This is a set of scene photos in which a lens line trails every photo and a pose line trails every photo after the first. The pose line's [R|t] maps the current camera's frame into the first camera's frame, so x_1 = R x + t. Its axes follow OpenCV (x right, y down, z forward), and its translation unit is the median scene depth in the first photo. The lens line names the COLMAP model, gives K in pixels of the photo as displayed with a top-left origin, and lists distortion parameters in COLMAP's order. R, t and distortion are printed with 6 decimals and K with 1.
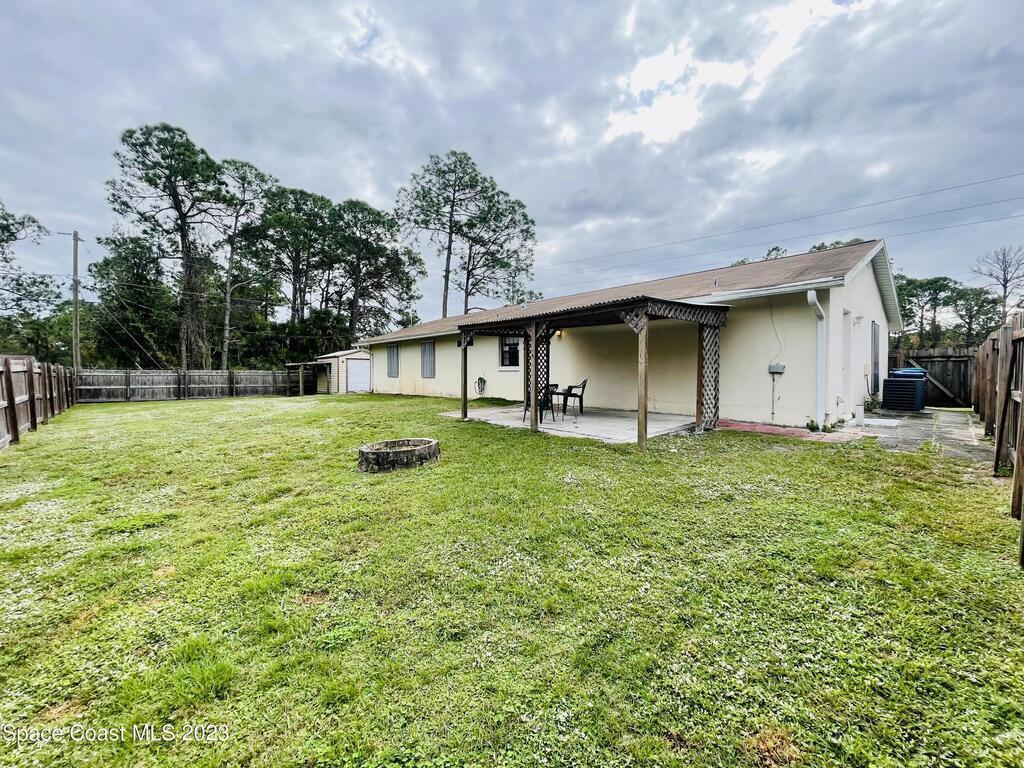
lens RADIAL K [[416.2, 0, 519.2], [0, 416.2, 387.6], [0, 0, 1]] dist [-0.002448, 0.001269]
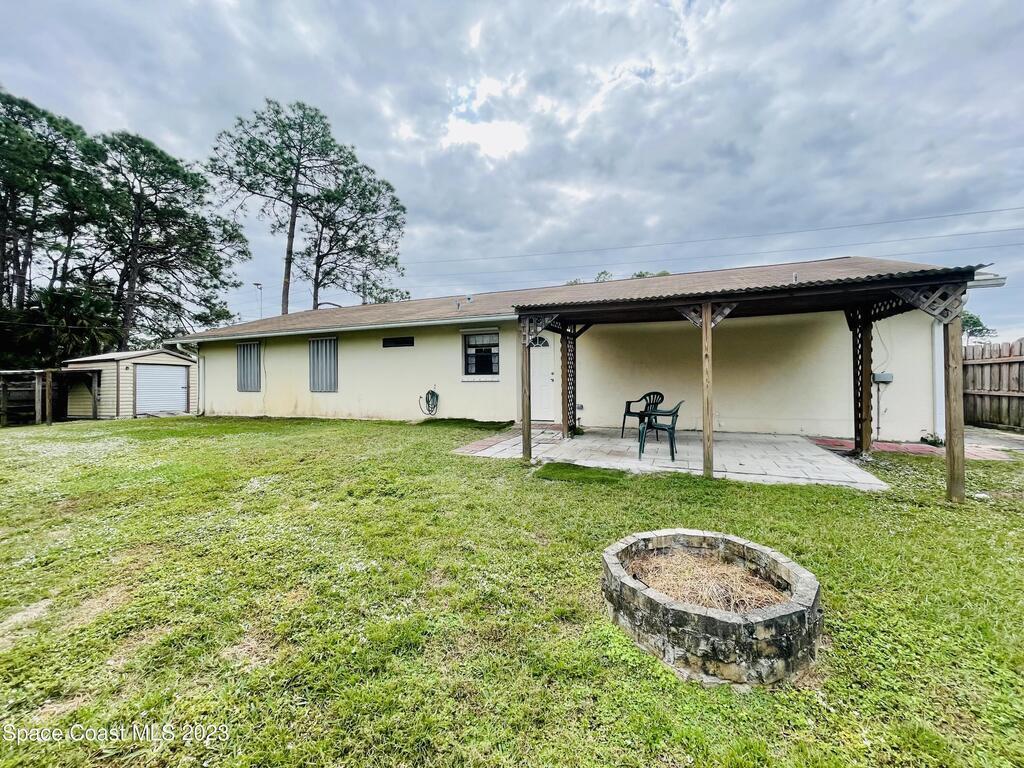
lens RADIAL K [[416.2, 0, 515.8], [0, 416.2, 385.9], [0, 0, 1]] dist [-0.002448, 0.001269]
pose [[0.908602, -0.009172, 0.417562, -0.111931], [0.020562, 0.999529, -0.022787, -0.005512], [-0.417156, 0.029290, 0.908363, 0.120261]]
